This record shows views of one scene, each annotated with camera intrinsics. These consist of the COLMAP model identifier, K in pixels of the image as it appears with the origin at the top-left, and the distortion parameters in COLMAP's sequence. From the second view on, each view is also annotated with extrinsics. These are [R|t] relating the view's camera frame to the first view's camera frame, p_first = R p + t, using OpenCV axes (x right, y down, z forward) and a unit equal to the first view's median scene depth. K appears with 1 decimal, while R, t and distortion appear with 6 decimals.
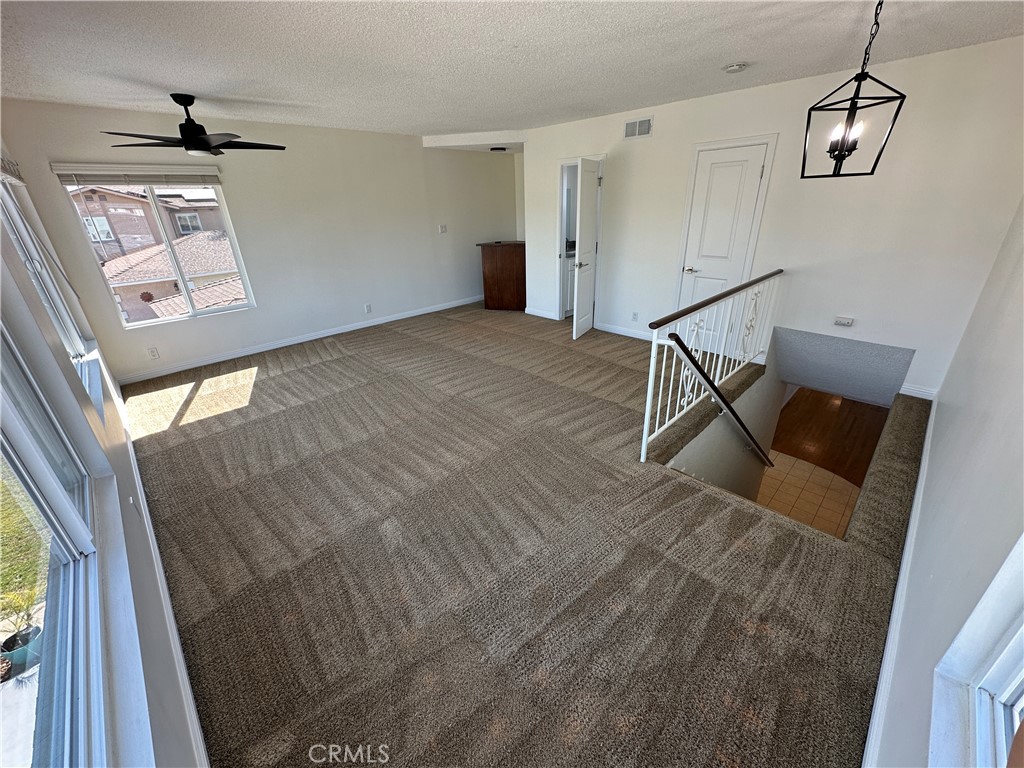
lens RADIAL K [[409.1, 0, 512.0], [0, 409.1, 384.0], [0, 0, 1]] dist [-0.002090, 0.000023]
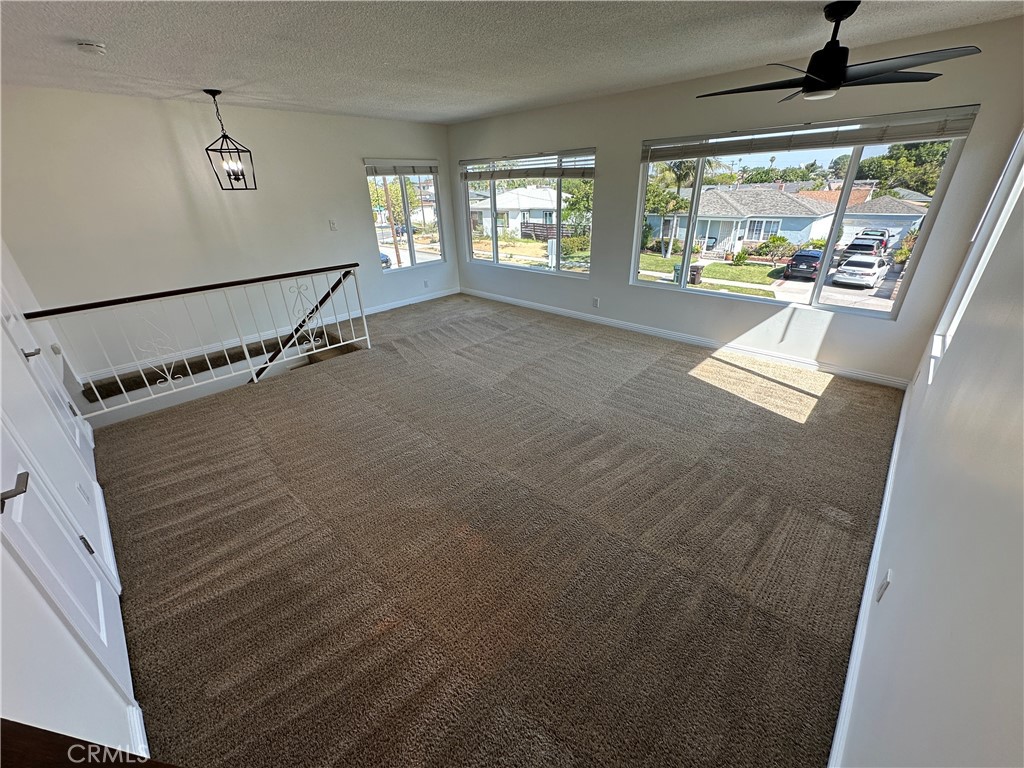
lens RADIAL K [[409.1, 0, 512.0], [0, 409.1, 384.0], [0, 0, 1]] dist [-0.002090, 0.000023]
pose [[-0.997751, 0.066946, -0.003264, -0.220577], [0.040481, 0.640708, 0.766717, -0.824556], [0.053420, 0.764860, -0.641977, 1.837780]]
